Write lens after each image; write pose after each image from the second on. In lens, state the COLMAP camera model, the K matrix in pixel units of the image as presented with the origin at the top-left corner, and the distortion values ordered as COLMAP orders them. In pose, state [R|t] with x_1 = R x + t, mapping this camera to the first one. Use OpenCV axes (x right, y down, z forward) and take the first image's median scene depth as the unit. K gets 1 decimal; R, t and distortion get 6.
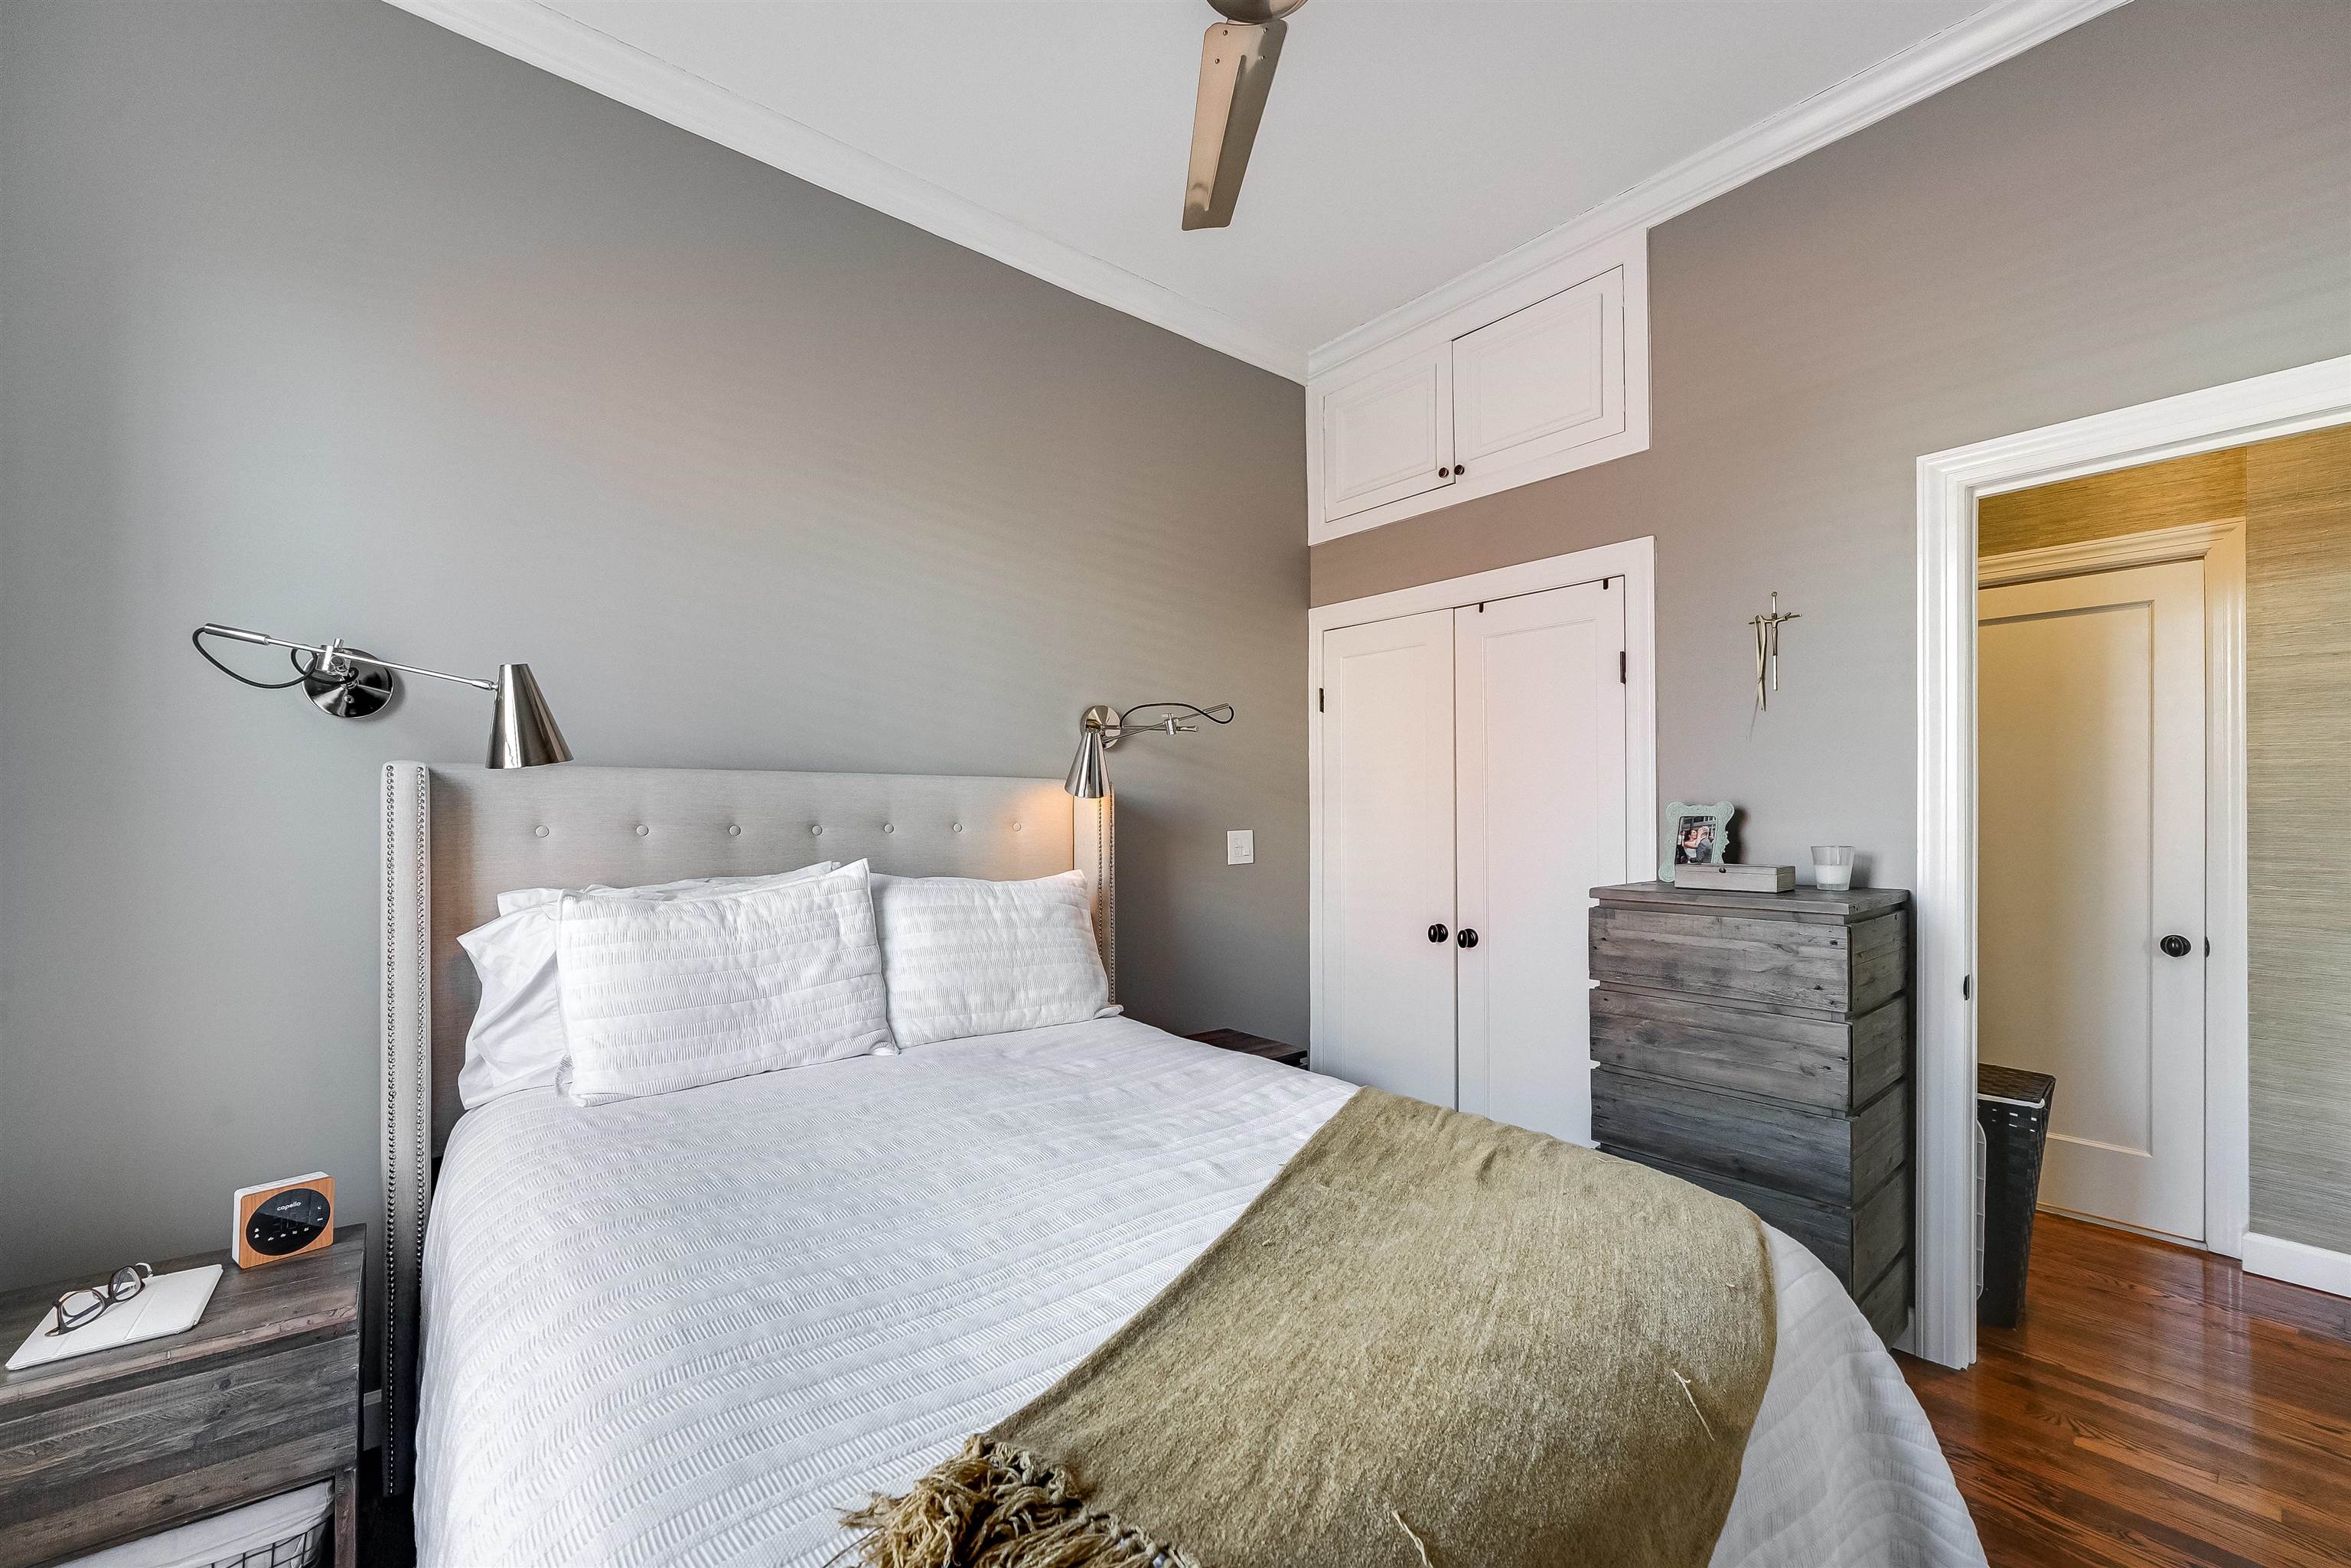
lens RADIAL K [[958.3, 0, 1261.9], [0, 958.3, 800.5], [0, 0, 1]] dist [-0.013169, 0.001772]
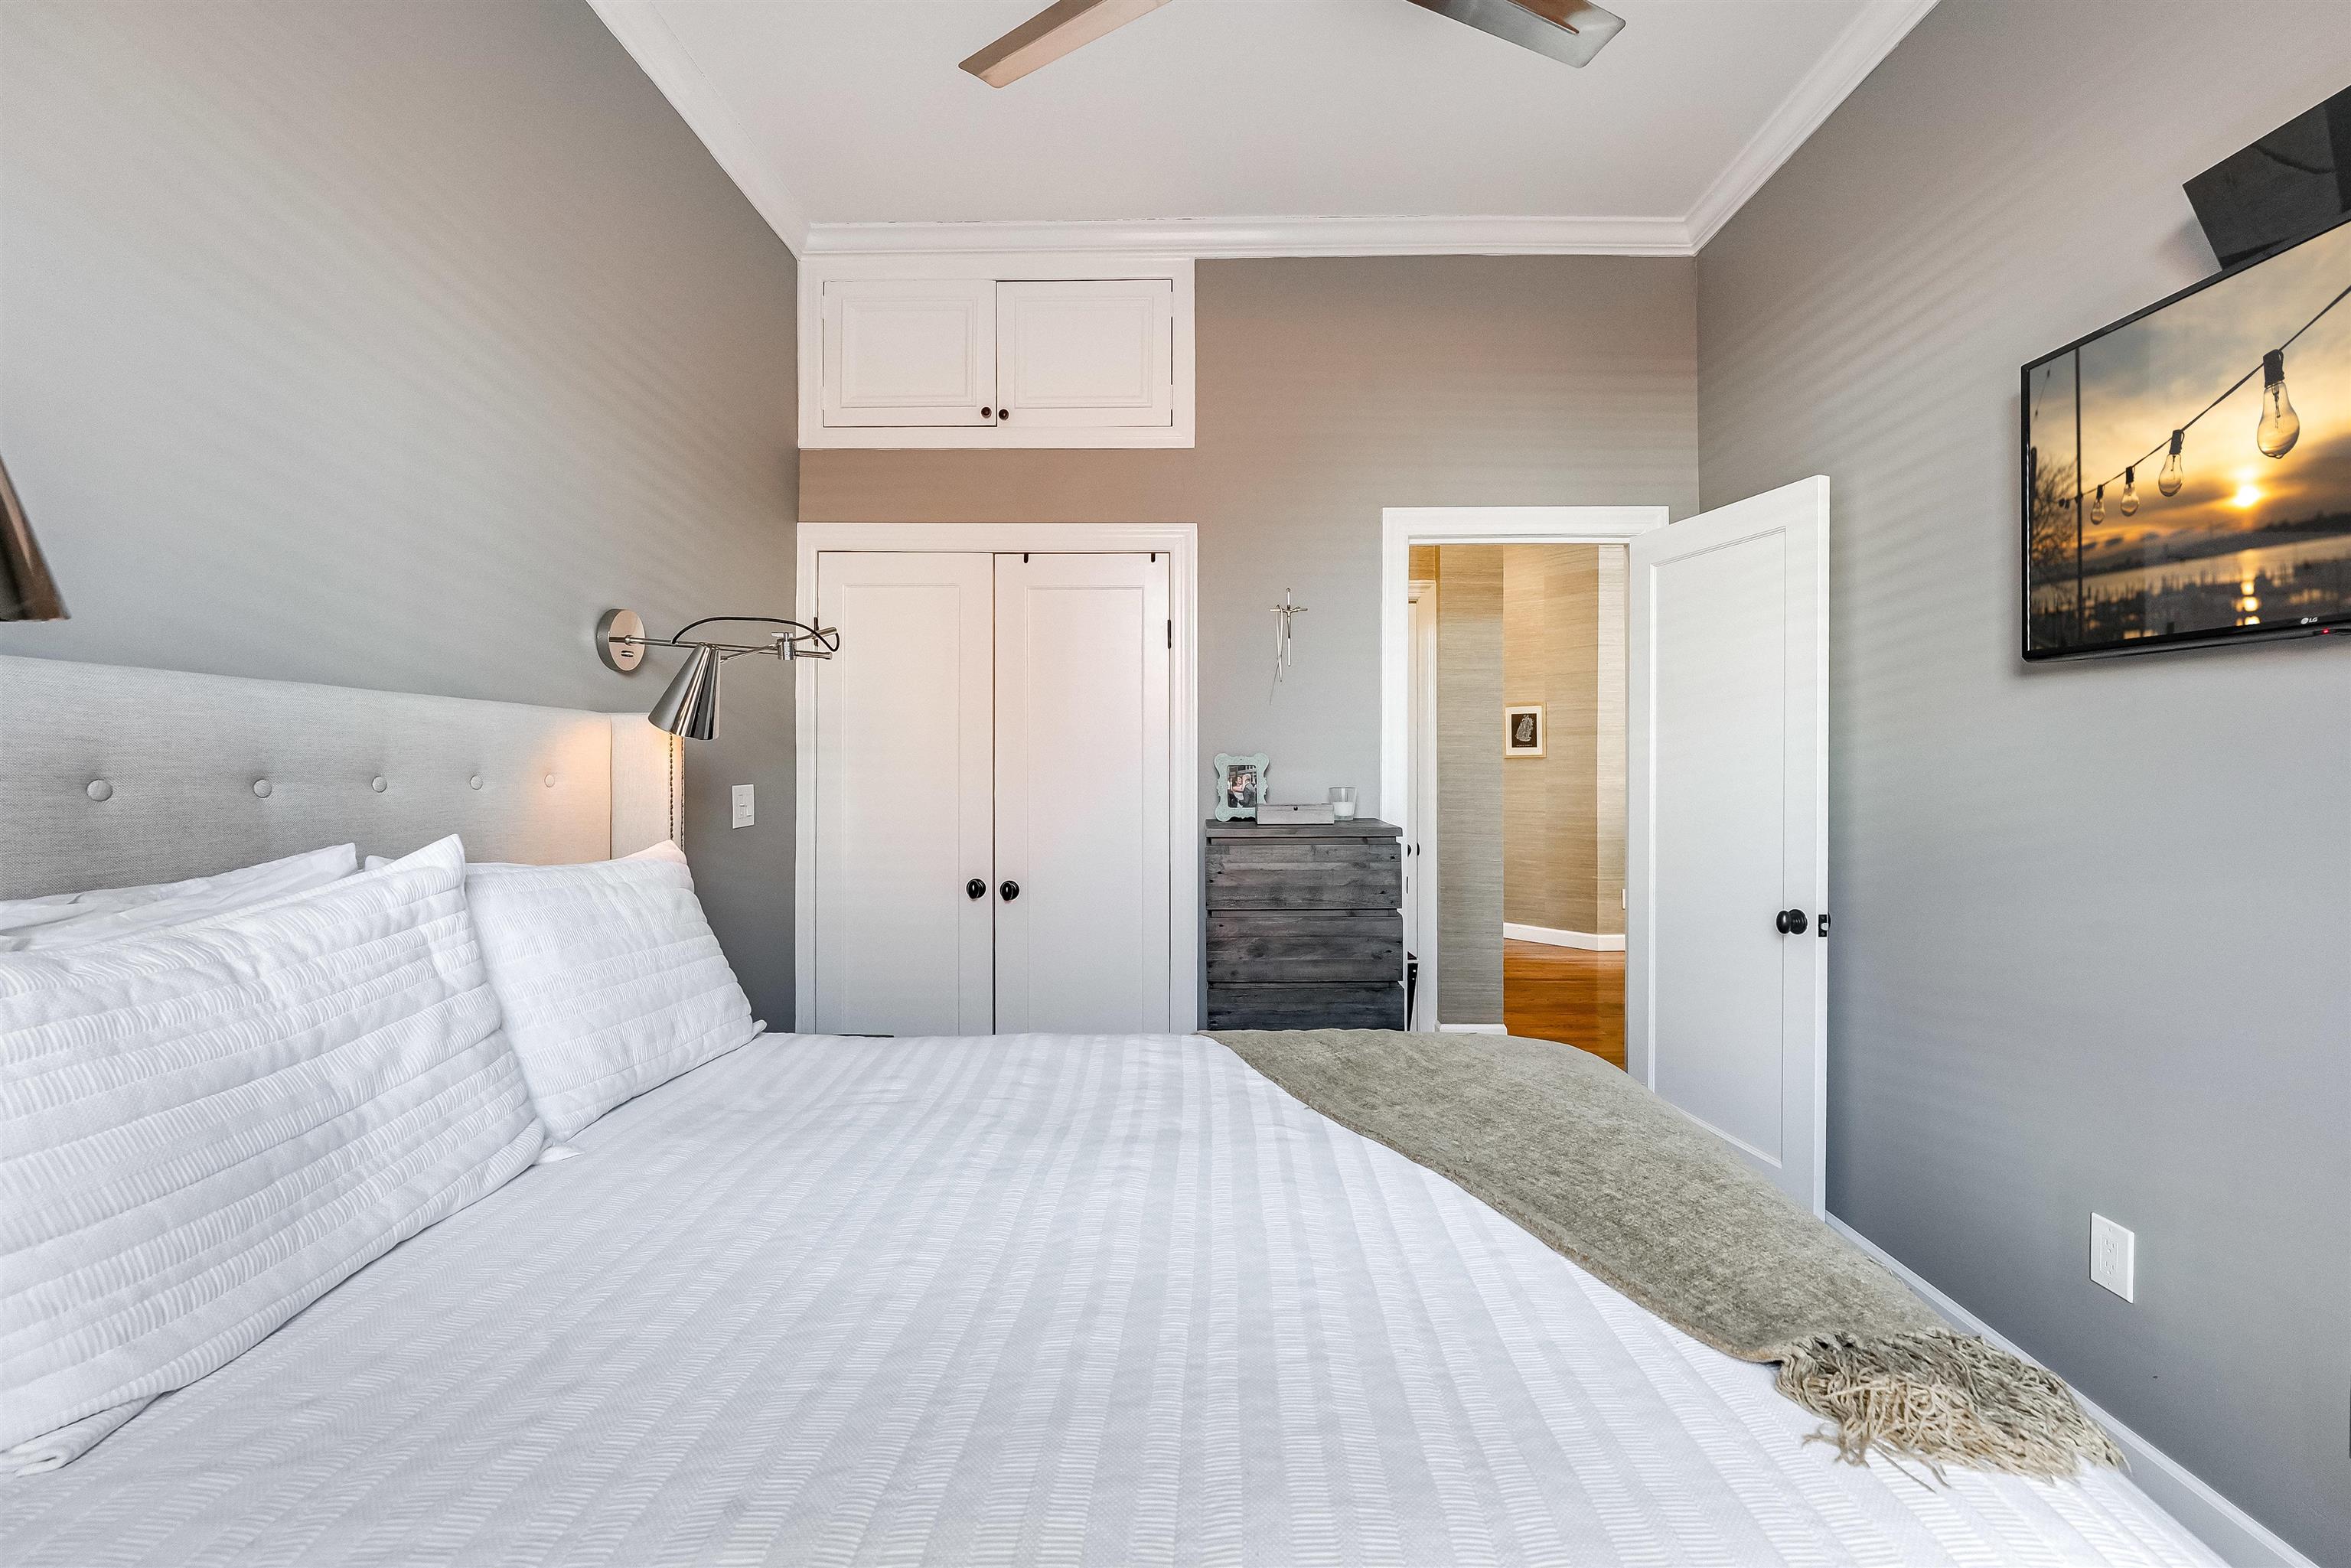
lens RADIAL K [[958.3, 0, 1167.8], [0, 958.3, 750.3], [0, 0, 1]] dist [-0.013169, 0.001772]
pose [[0.664582, 0.013824, 0.747088, -0.535110], [-0.007353, 0.999901, -0.011961, 0.013383], [-0.747180, 0.002456, 0.664618, 0.287454]]
